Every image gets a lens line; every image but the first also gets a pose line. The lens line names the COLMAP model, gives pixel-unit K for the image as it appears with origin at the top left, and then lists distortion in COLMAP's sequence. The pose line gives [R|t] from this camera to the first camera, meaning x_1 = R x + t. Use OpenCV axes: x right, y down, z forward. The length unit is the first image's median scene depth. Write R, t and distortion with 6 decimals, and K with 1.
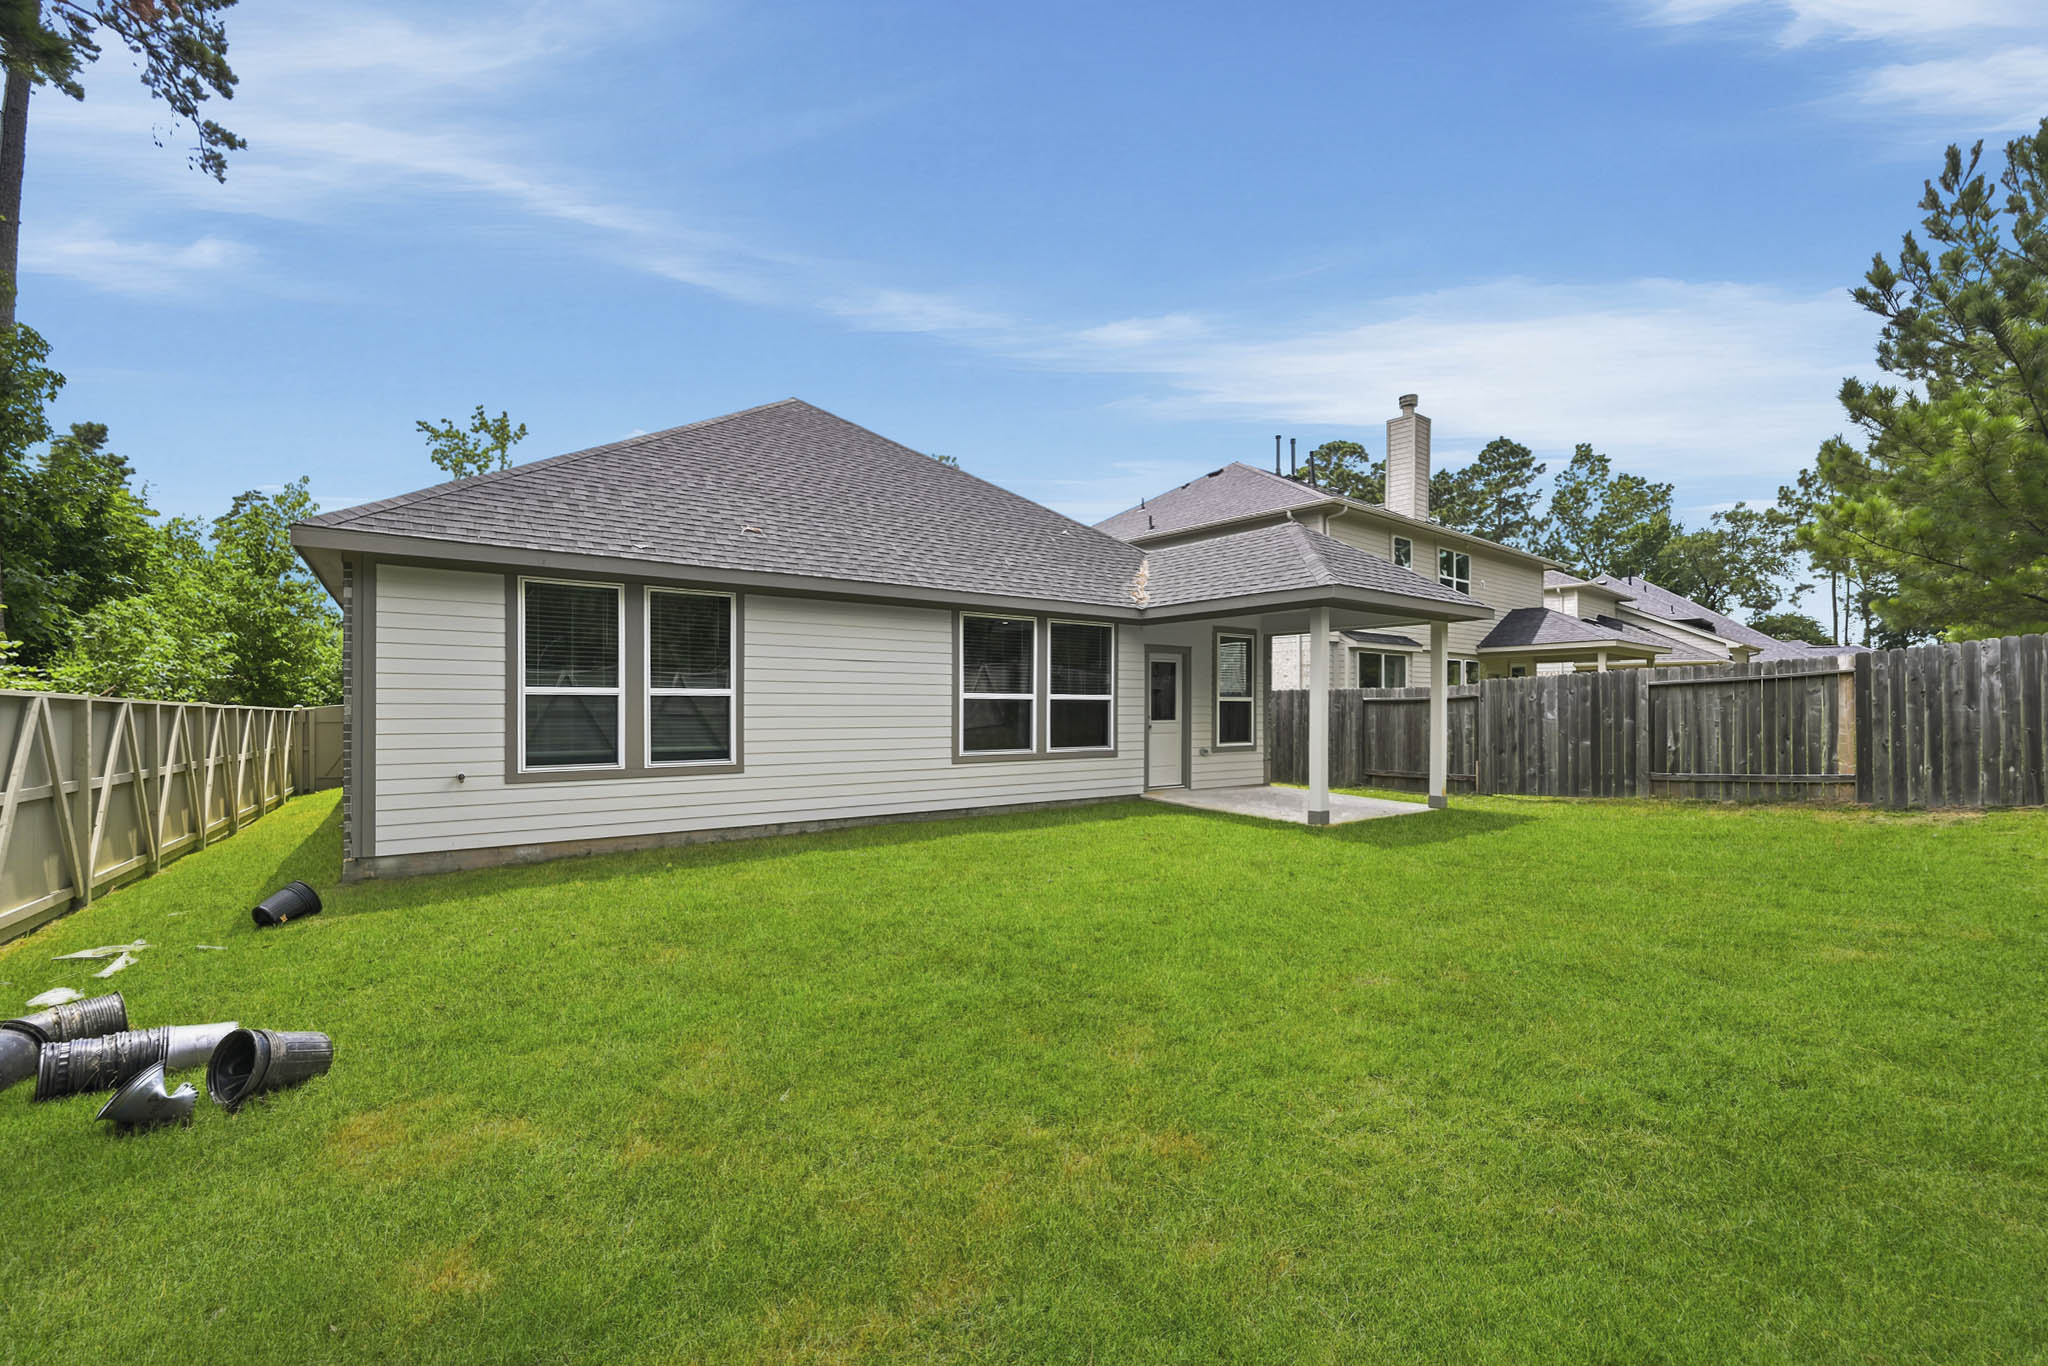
lens RADIAL K [[811.9, 0, 1019.3], [0, 811.9, 700.1], [0, 0, 1]] dist [-0.001326, 0.001228]
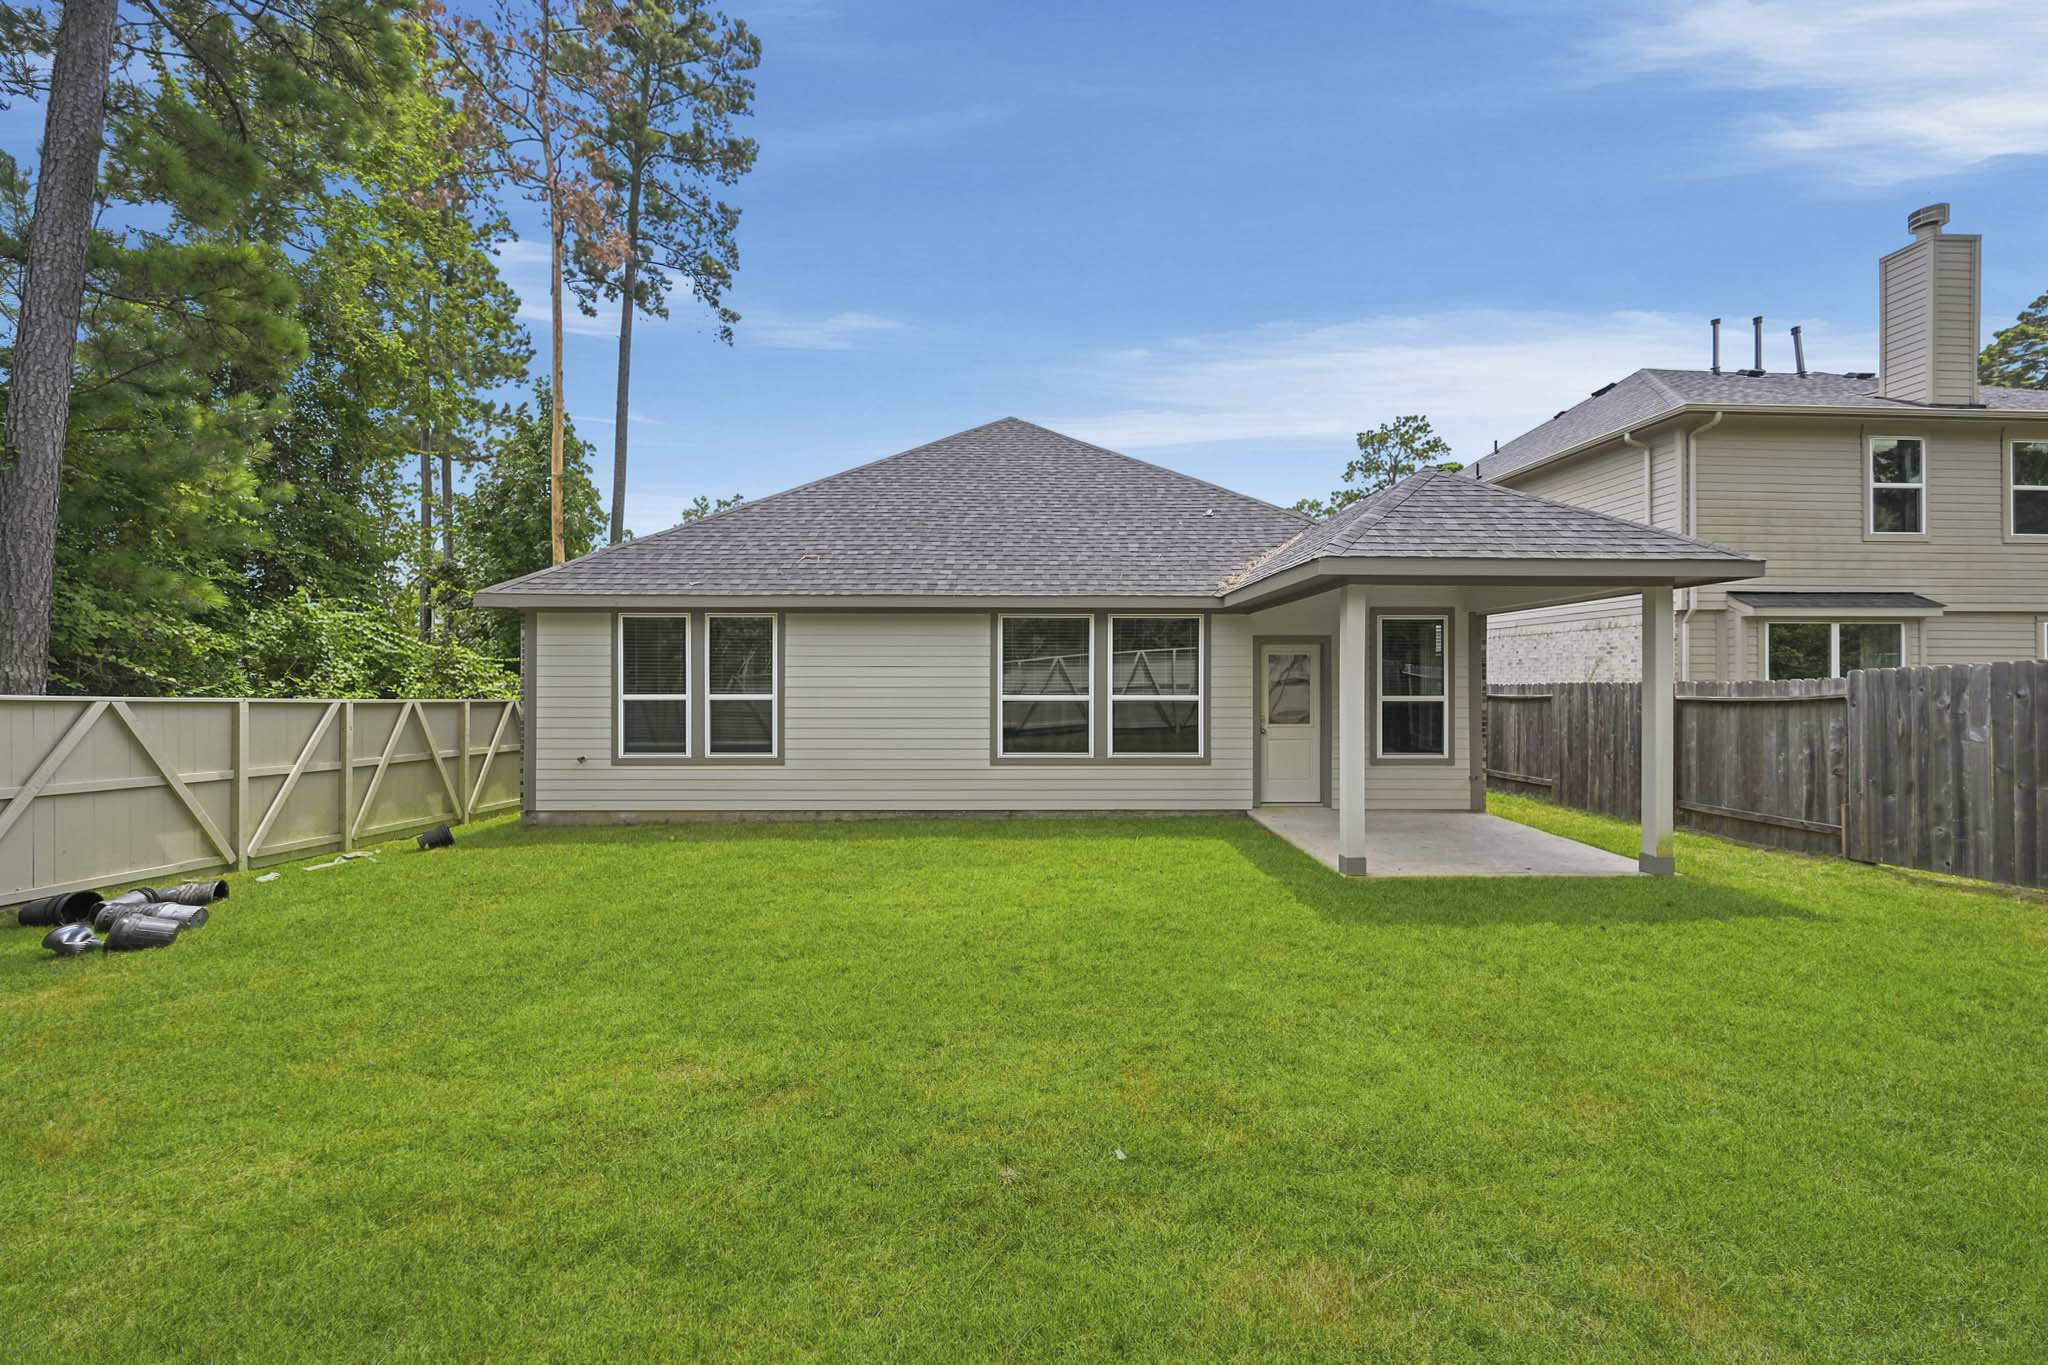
lens RADIAL K [[780.7, 0, 1028.5], [0, 780.7, 675.9], [0, 0, 1]] dist [-0.000572, -0.000469]
pose [[0.823652, -0.007582, -0.567045, 0.475333], [0.005234, 0.999970, -0.005768, -0.025292], [0.567072, 0.001783, 0.823666, 0.207427]]
